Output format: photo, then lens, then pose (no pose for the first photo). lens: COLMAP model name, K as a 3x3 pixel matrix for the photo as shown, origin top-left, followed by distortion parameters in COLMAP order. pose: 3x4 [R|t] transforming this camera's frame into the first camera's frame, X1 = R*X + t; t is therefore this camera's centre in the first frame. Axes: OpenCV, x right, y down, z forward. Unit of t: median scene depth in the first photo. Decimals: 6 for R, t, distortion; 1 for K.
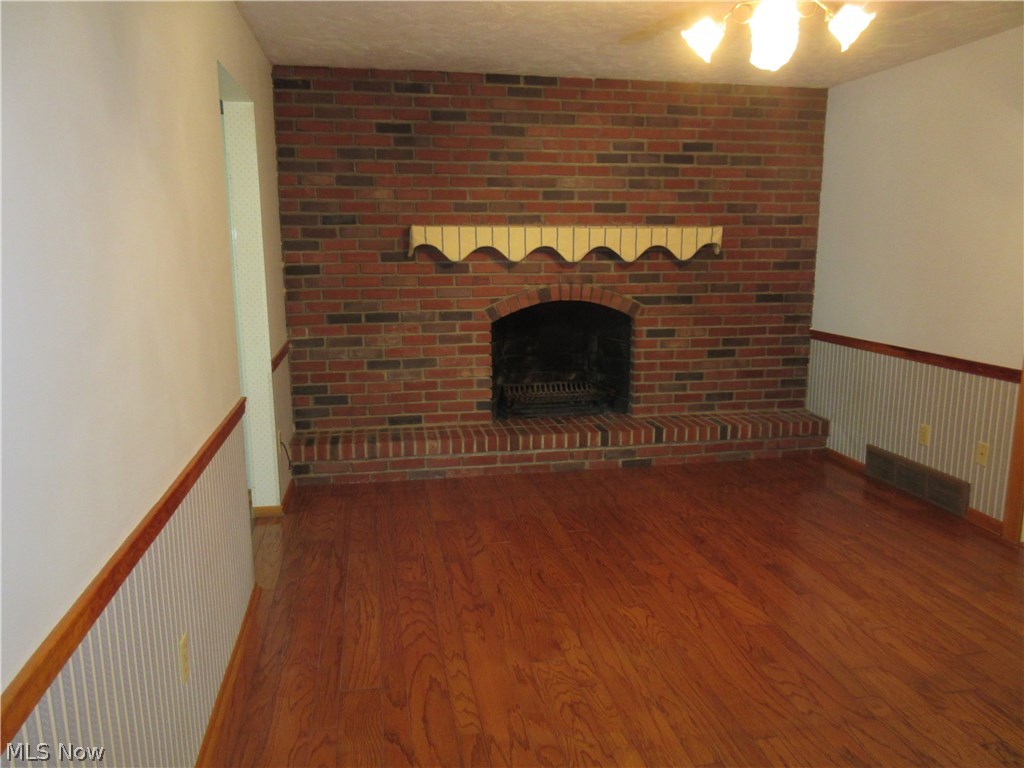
lens RADIAL K [[758.0, 0, 512.0], [0, 758.0, 384.0], [0, 0, 1]] dist [-0.007138, -0.002039]
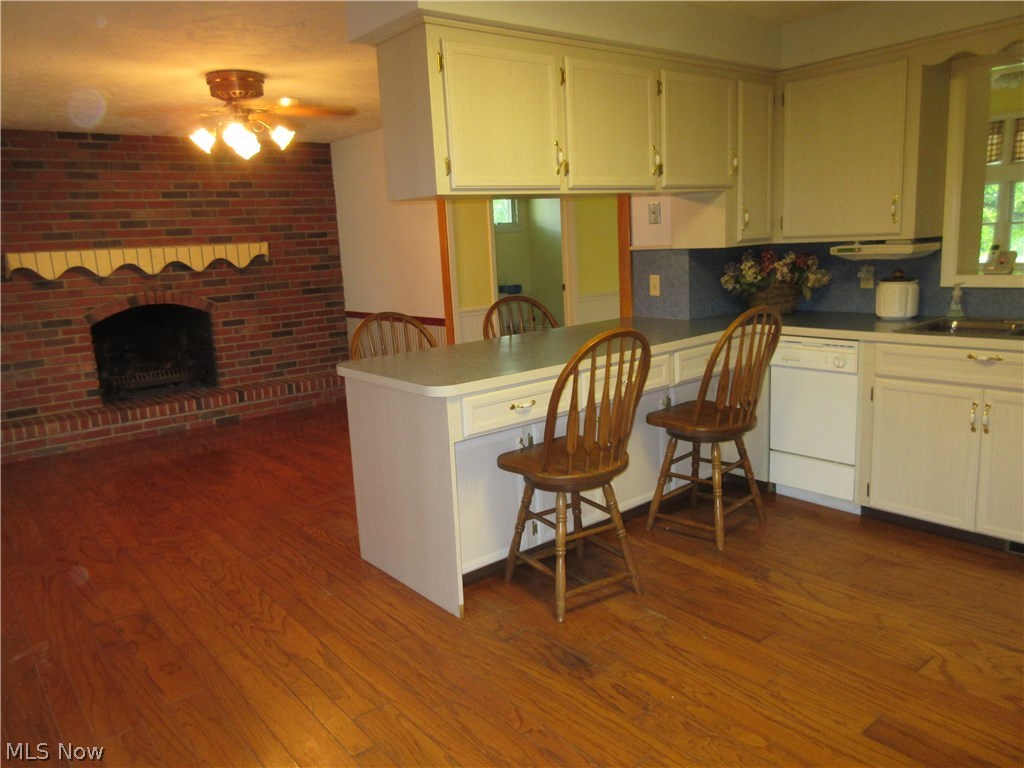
lens RADIAL K [[758.0, 0, 512.0], [0, 758.0, 384.0], [0, 0, 1]] dist [-0.007138, -0.002039]
pose [[0.879372, -0.131487, 0.457620, 0.001794], [0.137034, 0.990339, 0.021225, 0.083124], [-0.455990, 0.044045, 0.888894, -0.432758]]
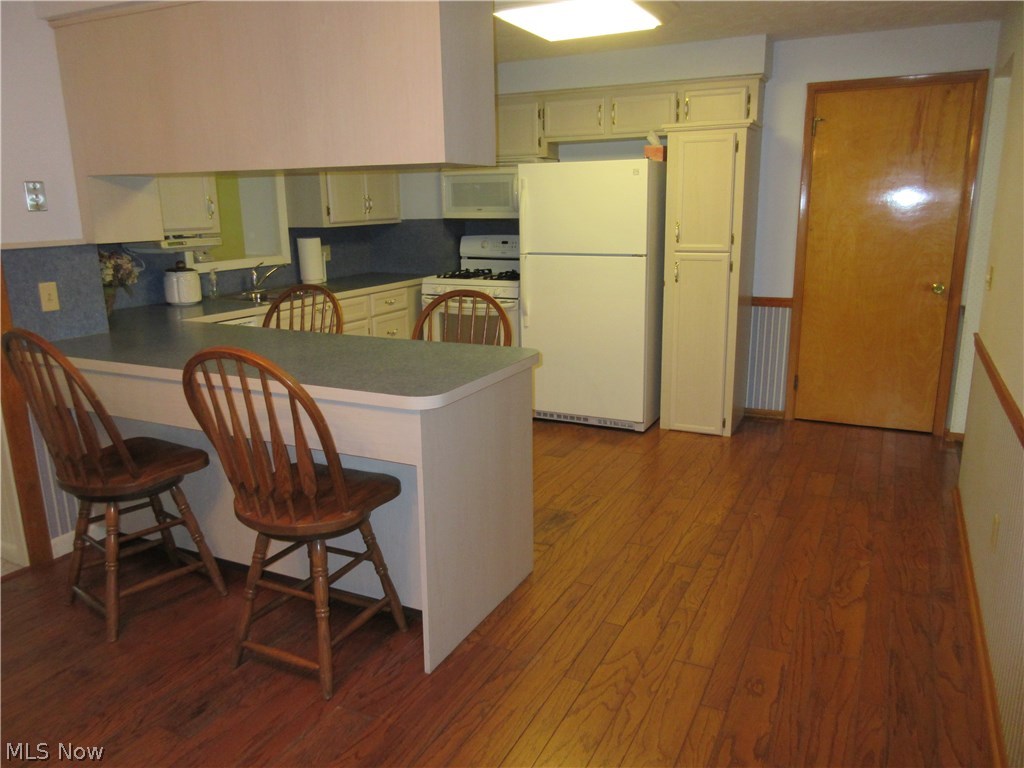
lens RADIAL K [[758.0, 0, 512.0], [0, 758.0, 384.0], [0, 0, 1]] dist [-0.007138, -0.002039]
pose [[-0.795926, -0.127748, 0.591761, -0.130352], [0.128059, 0.919837, 0.370812, -0.111890], [-0.591694, 0.370919, -0.715763, 0.546096]]
